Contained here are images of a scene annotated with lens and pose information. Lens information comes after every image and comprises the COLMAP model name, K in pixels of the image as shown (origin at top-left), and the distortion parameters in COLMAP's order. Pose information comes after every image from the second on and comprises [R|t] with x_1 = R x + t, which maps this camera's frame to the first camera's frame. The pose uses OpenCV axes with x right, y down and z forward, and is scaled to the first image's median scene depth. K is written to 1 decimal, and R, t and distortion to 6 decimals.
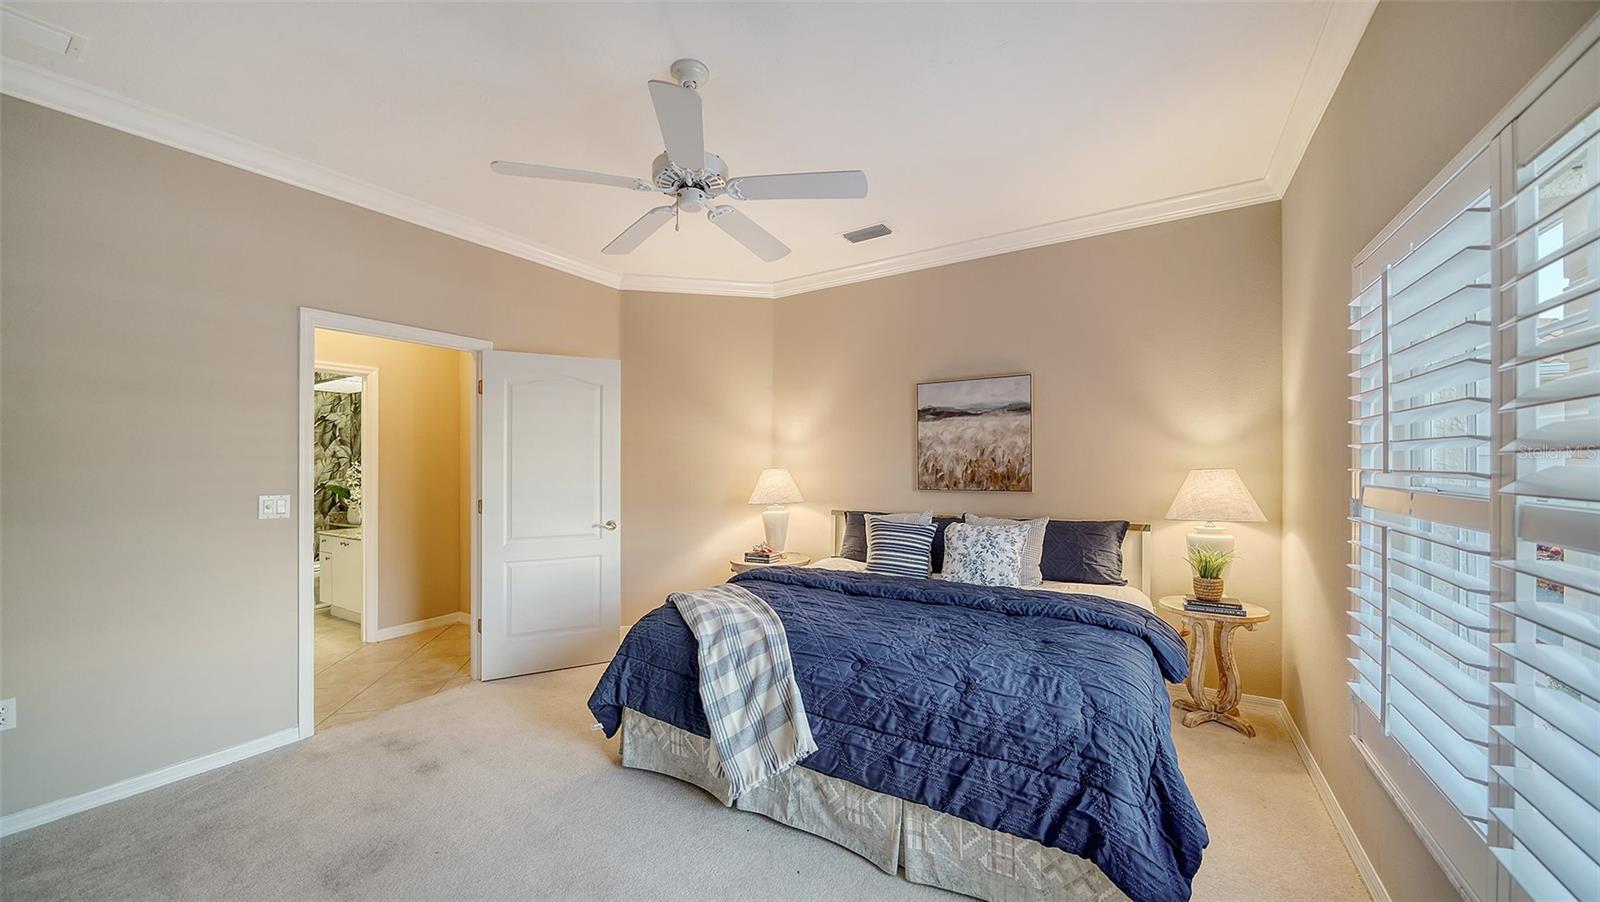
lens RADIAL K [[562.1, 0, 796.8], [0, 562.1, 459.4], [0, 0, 1]] dist [-0.003735, -0.000998]
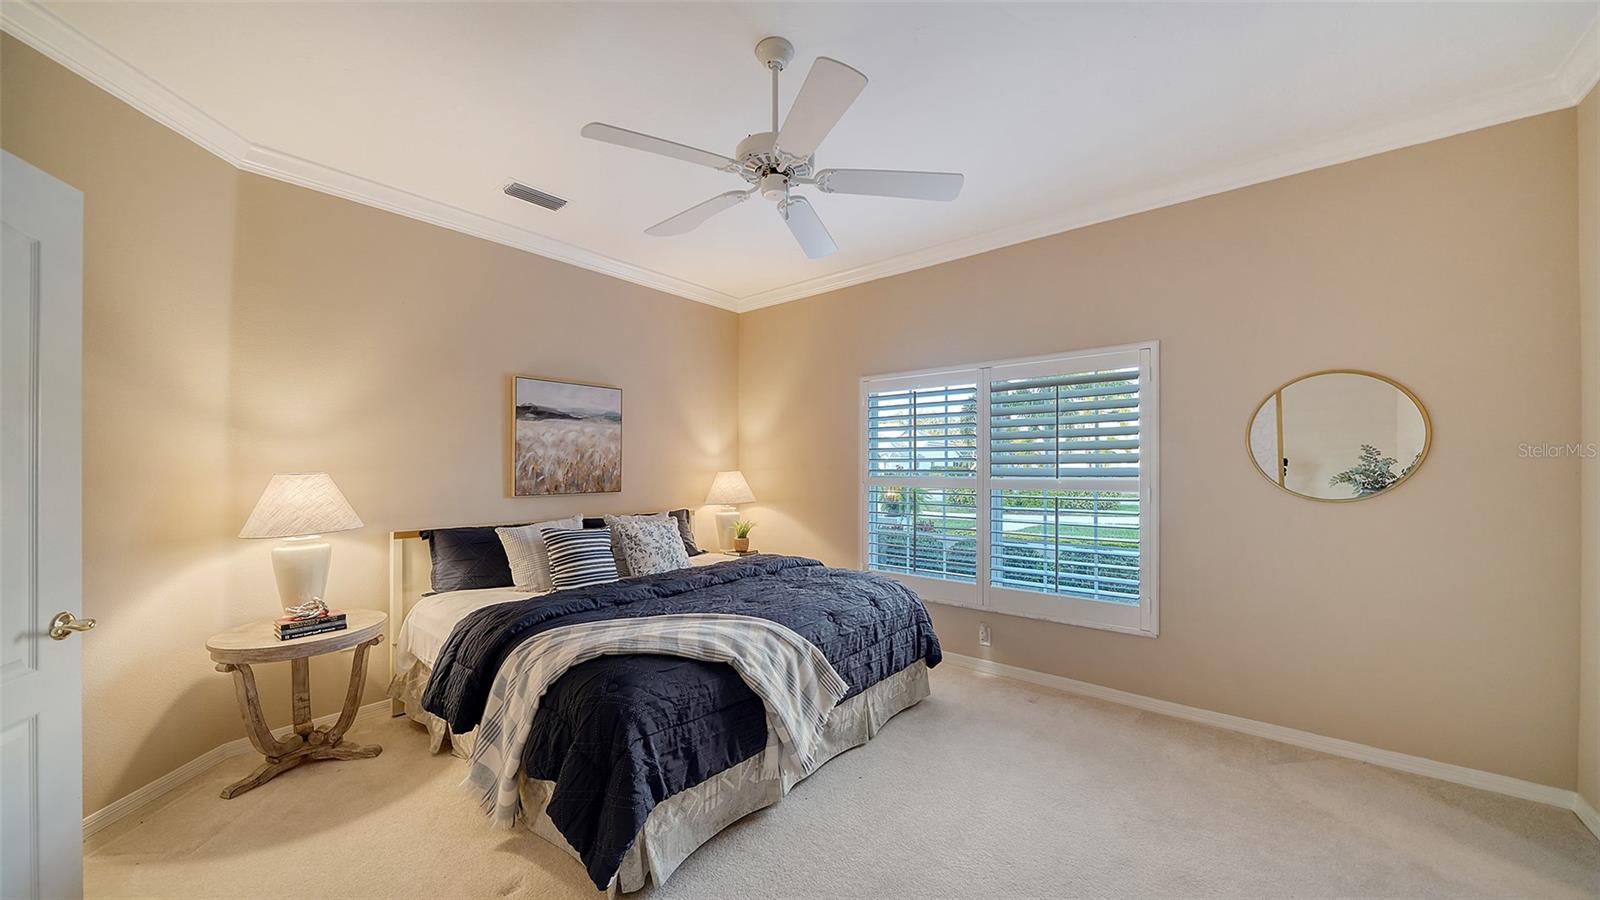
lens RADIAL K [[557.7, 0, 803.7], [0, 557.7, 464.0], [0, 0, 1]] dist [-0.005661, -0.000013]
pose [[0.130408, 0.011042, 0.991399, -0.631144], [-0.011274, 0.999890, -0.009653, 0.007291], [-0.991396, -0.009918, 0.130518, 0.462865]]
